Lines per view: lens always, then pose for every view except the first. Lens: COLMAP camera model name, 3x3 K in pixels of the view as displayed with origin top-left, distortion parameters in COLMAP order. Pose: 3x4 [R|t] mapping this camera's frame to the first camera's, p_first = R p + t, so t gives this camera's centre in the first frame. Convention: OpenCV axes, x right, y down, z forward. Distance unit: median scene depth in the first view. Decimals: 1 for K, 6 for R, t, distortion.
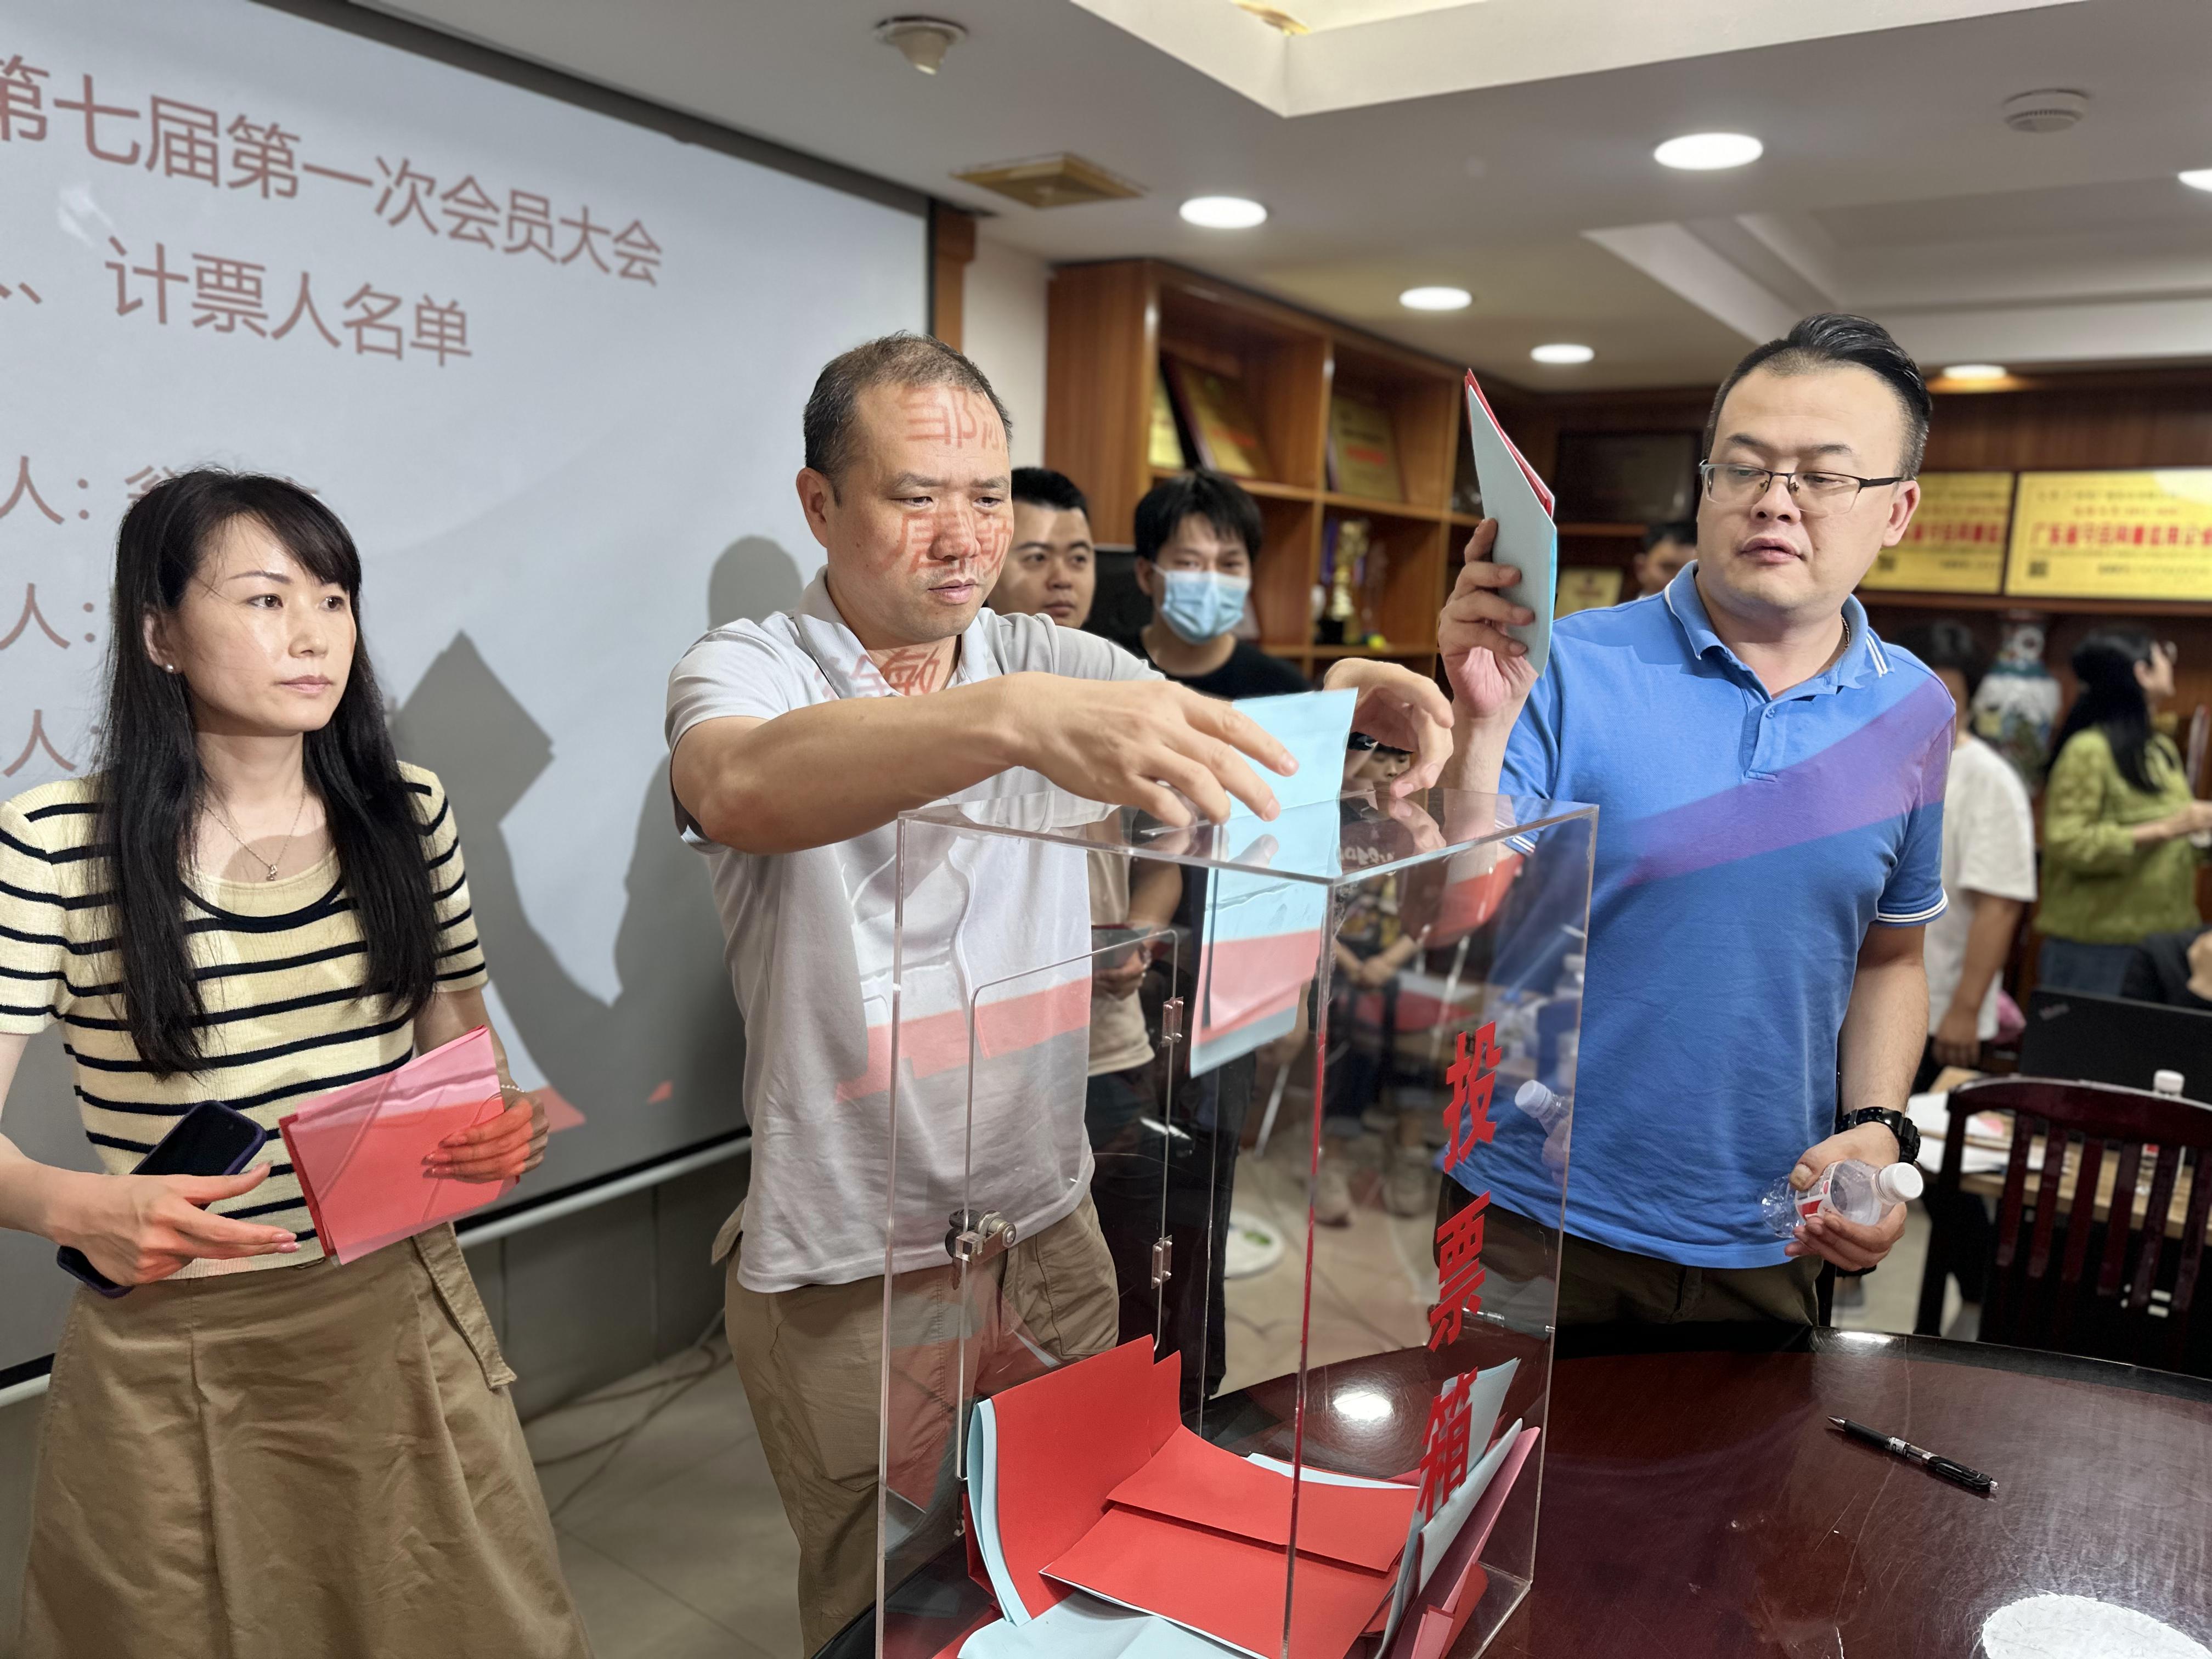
lens RADIAL K [[1586.1, 0, 1096.1], [0, 1586.1, 823.3], [0, 0, 1]] dist [-0.001209, -0.025795]
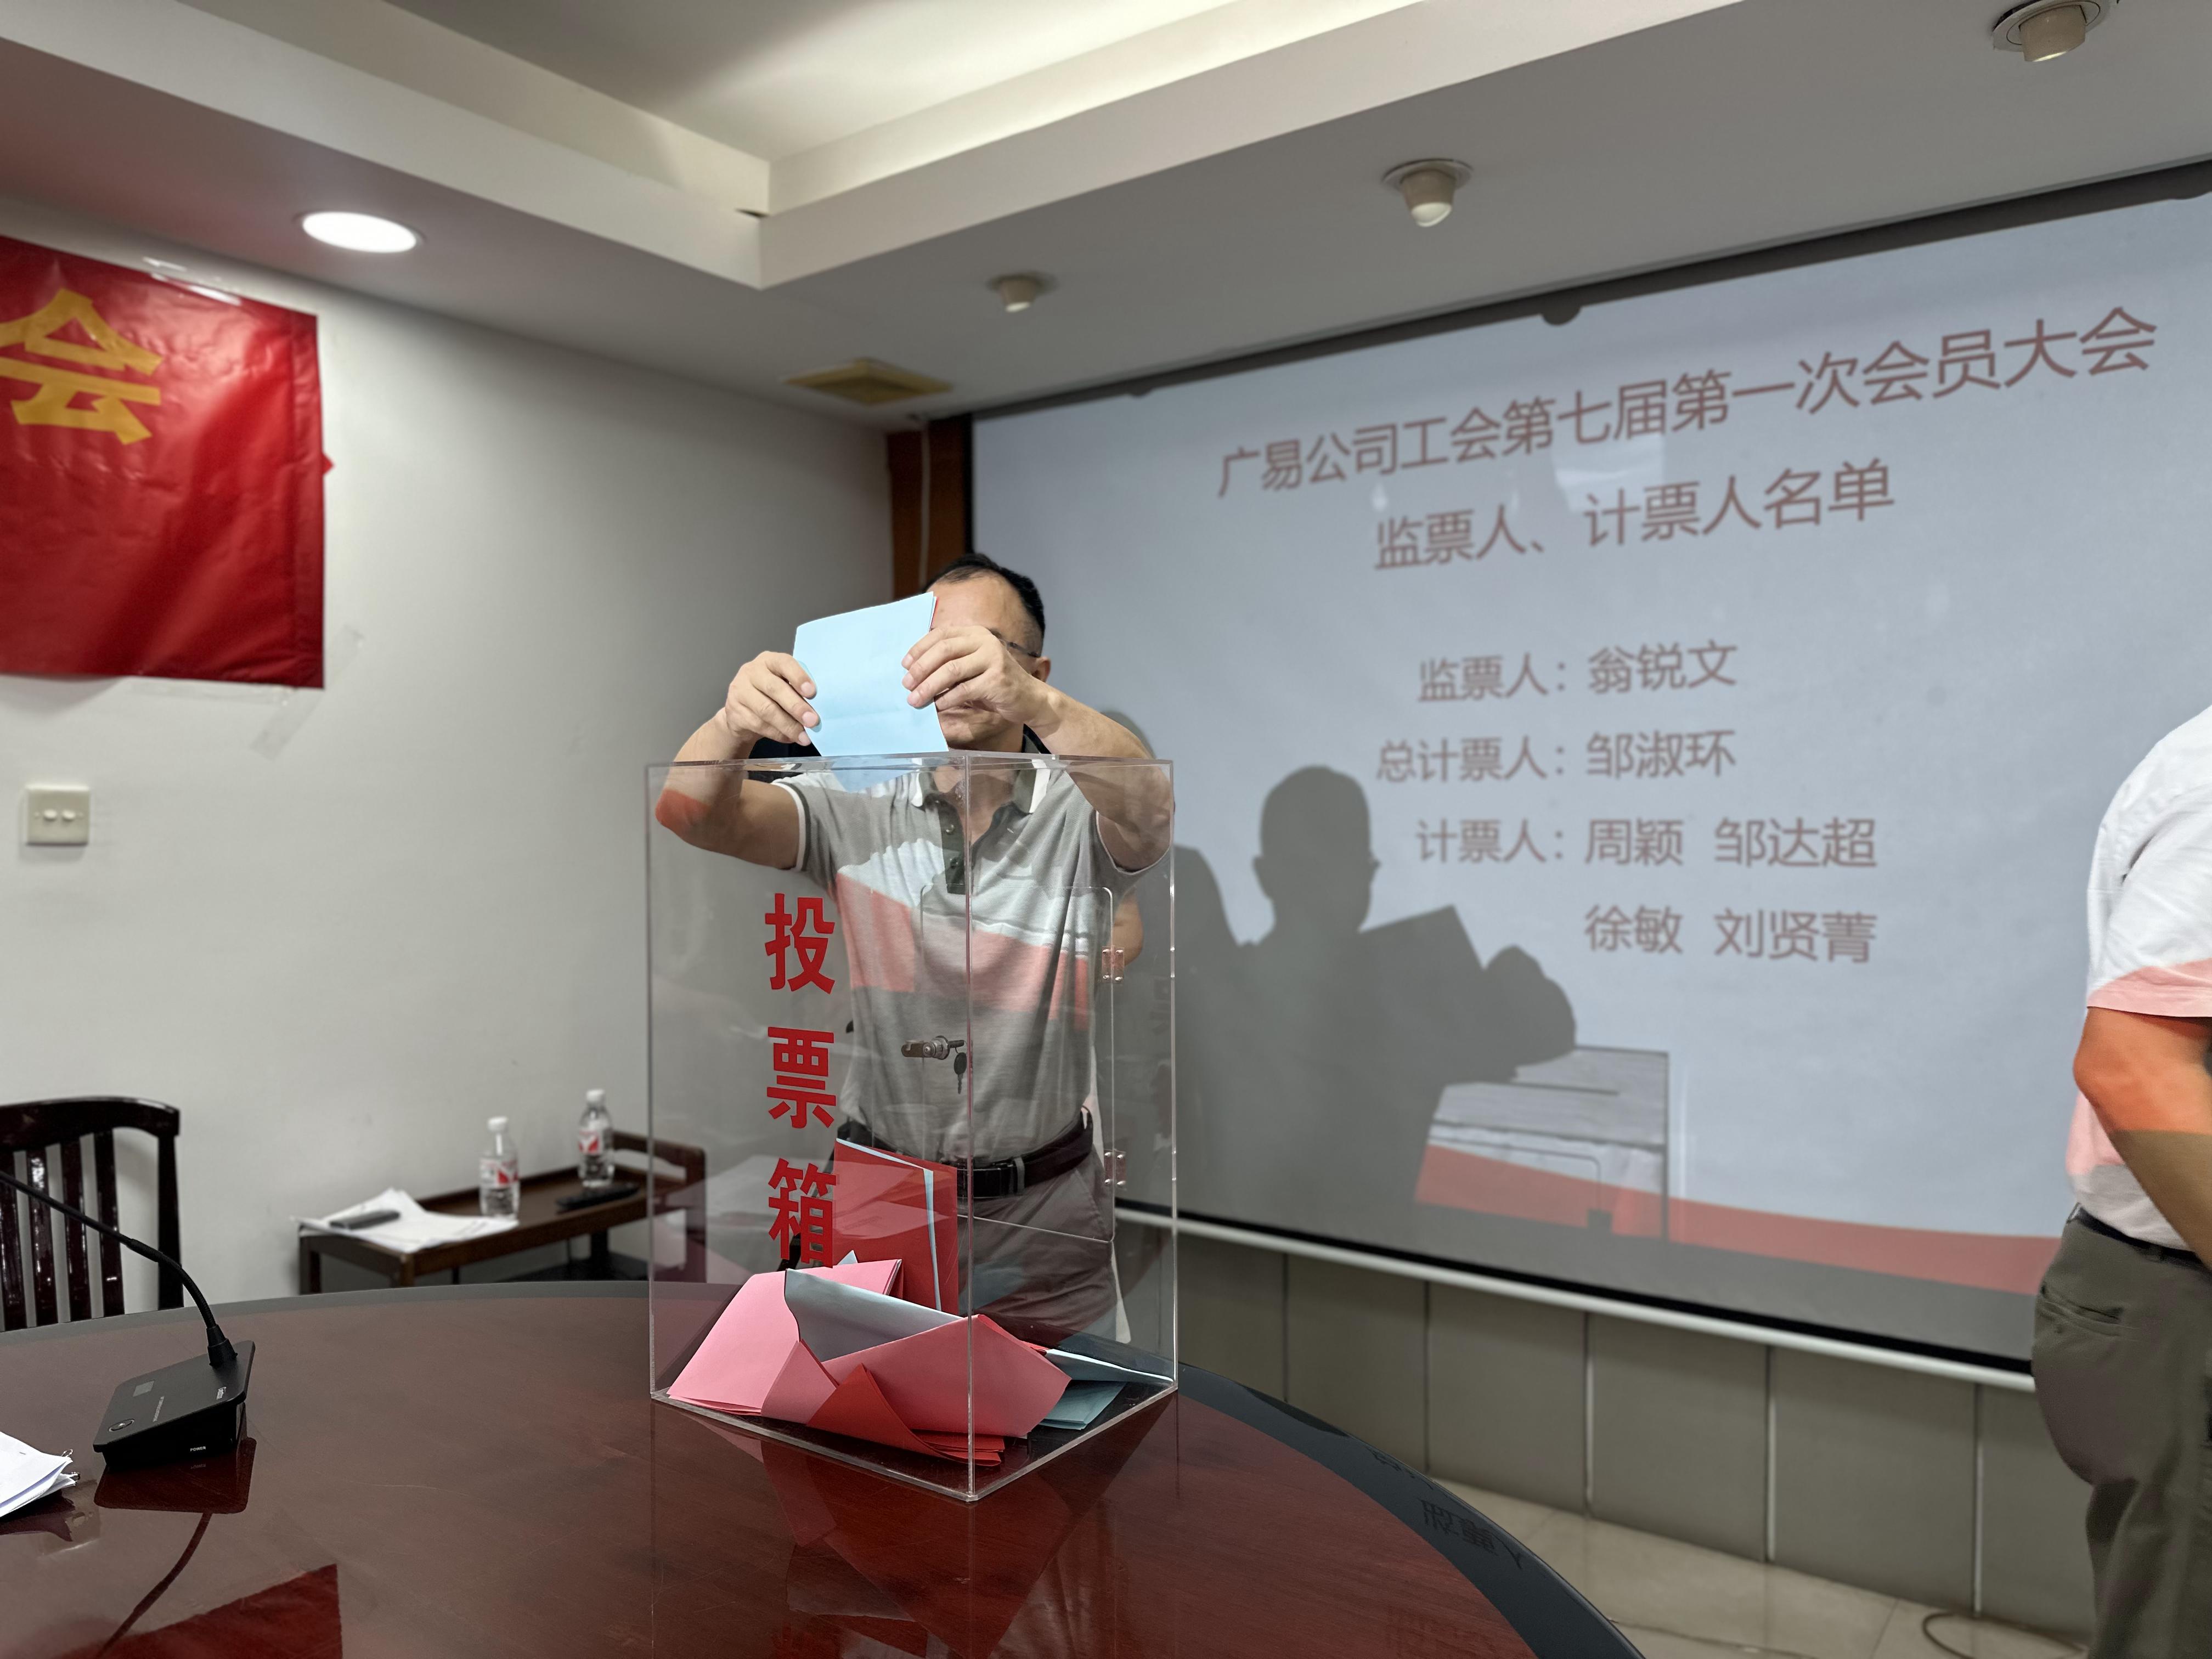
lens RADIAL K [[1586.1, 0, 1125.1], [0, 1586.1, 838.6], [0, 0, 1]] dist [-0.001209, -0.025795]
pose [[-0.014486, -0.012805, -0.999813, 0.738303], [-0.131753, 0.991224, -0.010786, 0.012967], [0.991177, 0.131572, -0.016046, 0.565674]]
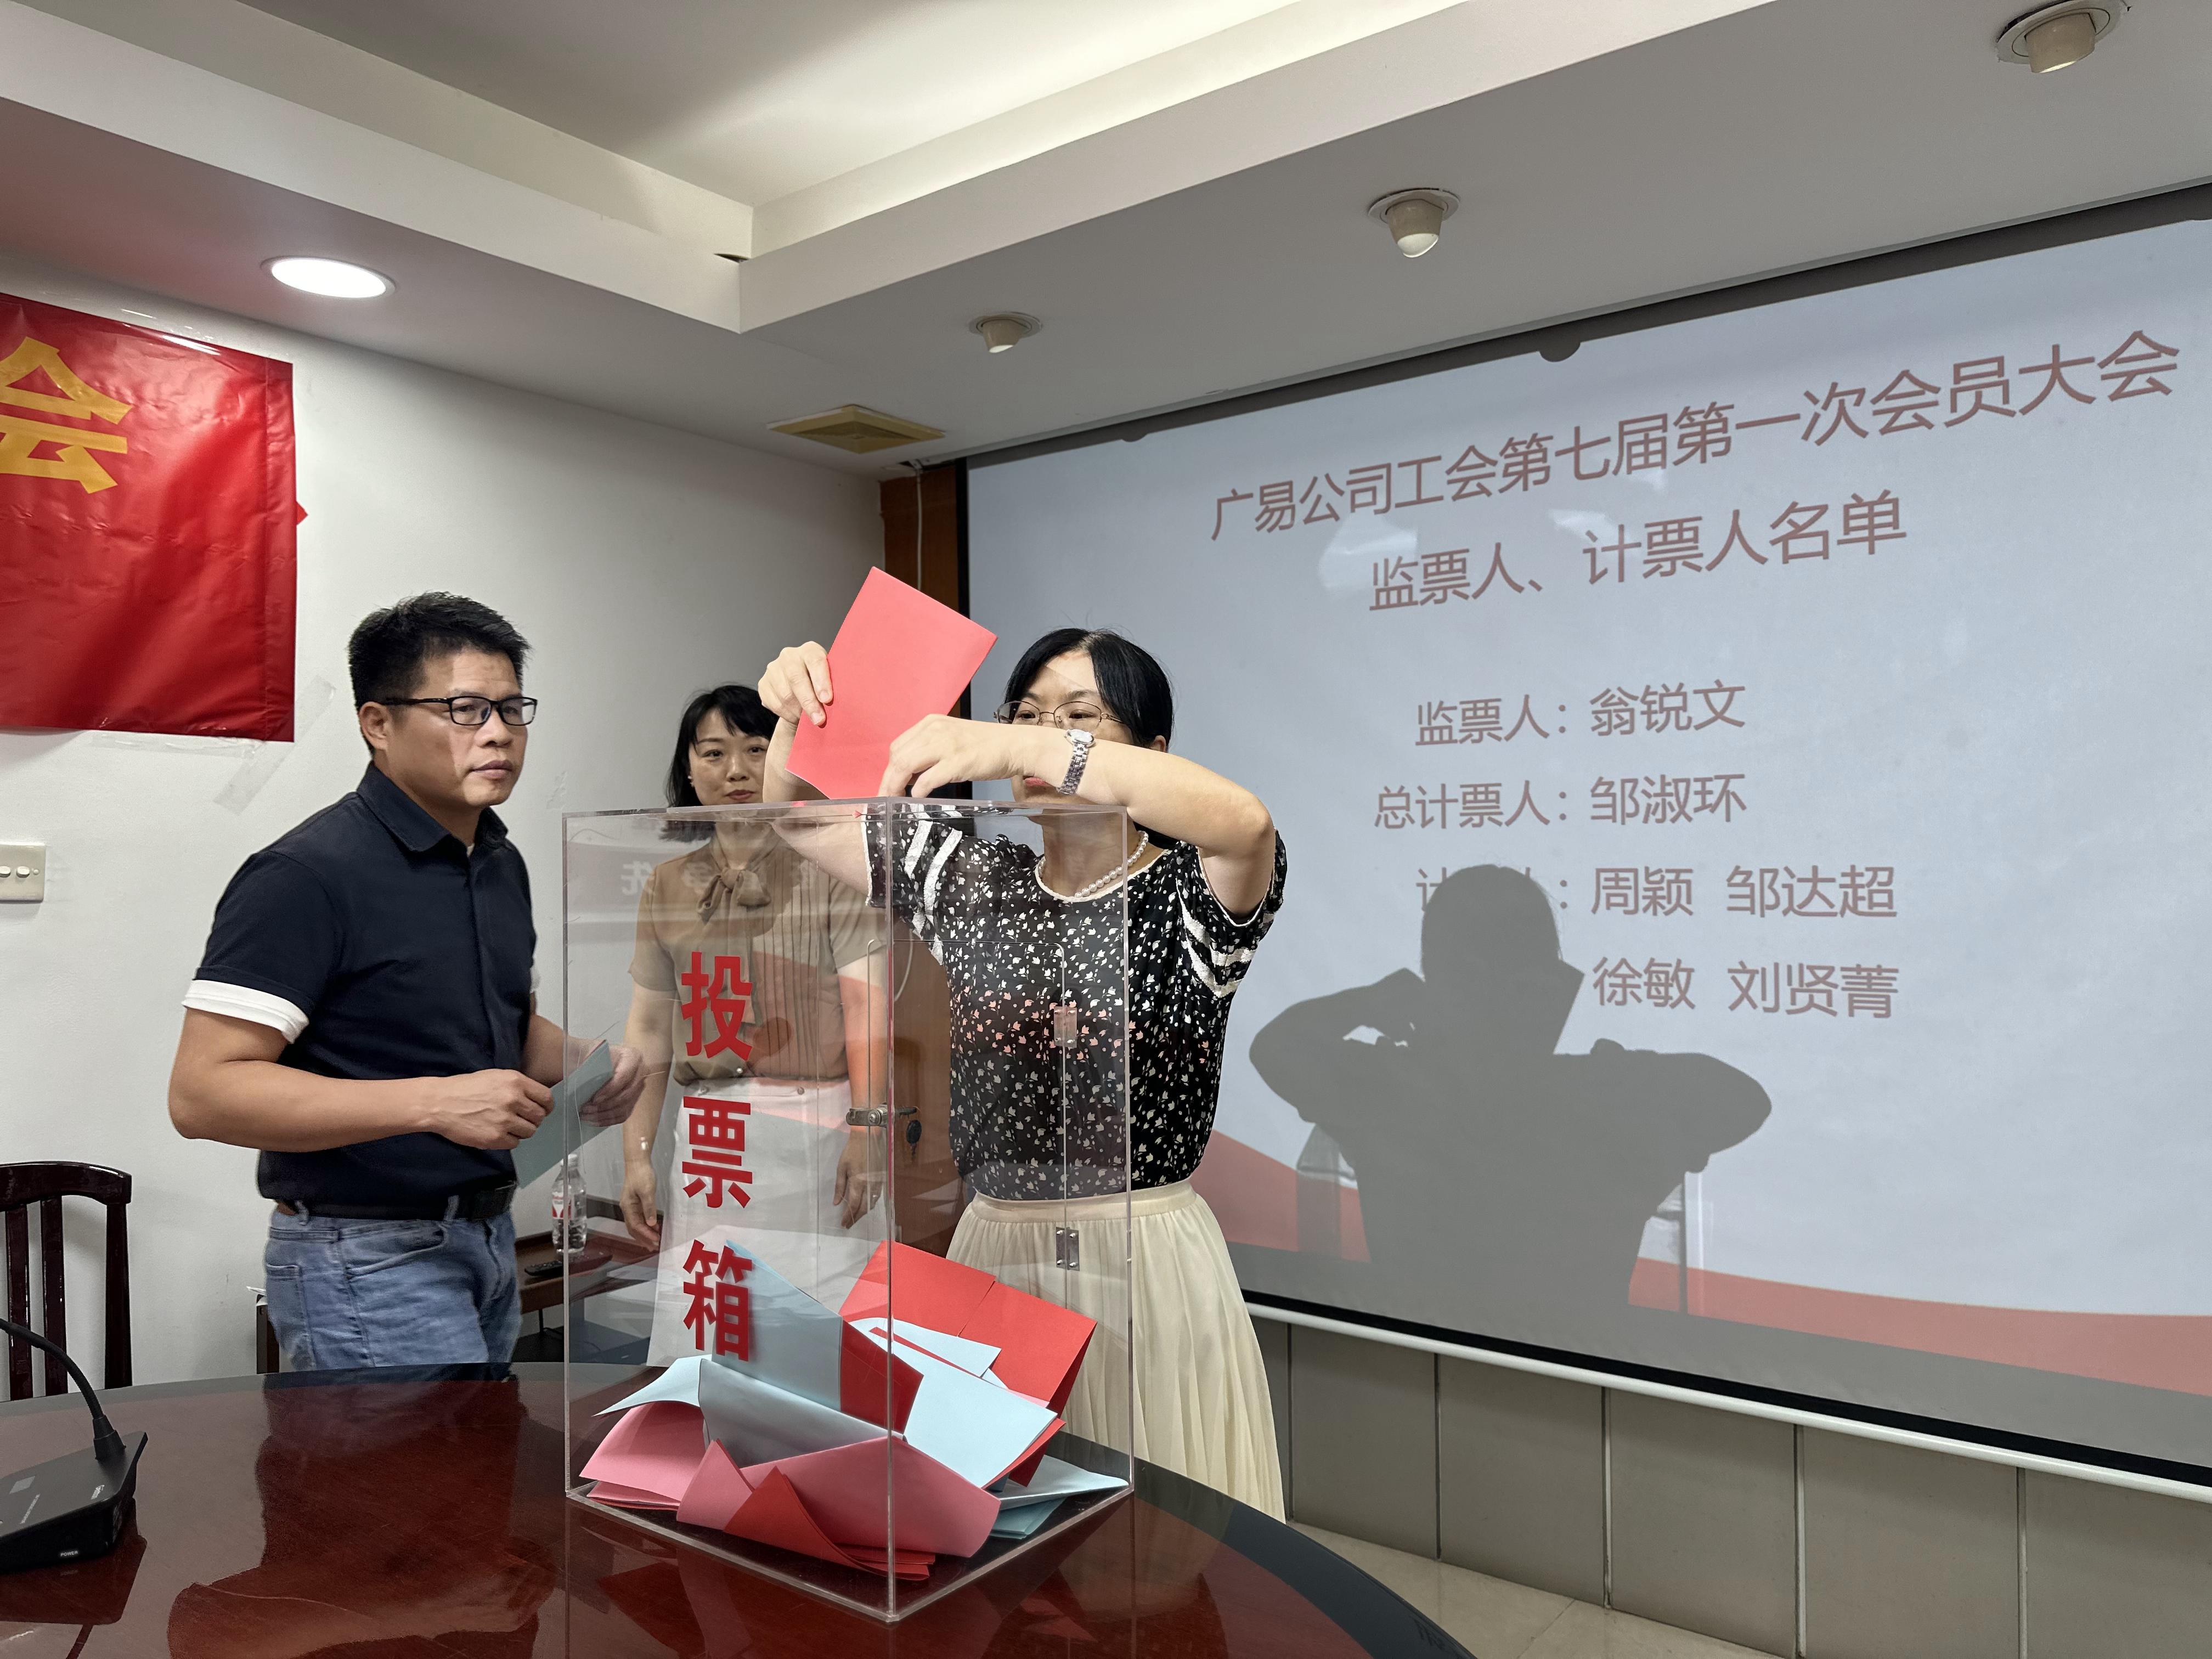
lens RADIAL K [[1586.1, 0, 1118.5], [0, 1586.1, 825.3], [0, 0, 1]] dist [-0.001209, -0.025795]
pose [[-0.035111, -0.053048, -0.997975, 0.691243], [-0.127508, 0.990667, -0.048174, 0.007528], [0.991216, 0.125559, -0.041547, 0.596447]]
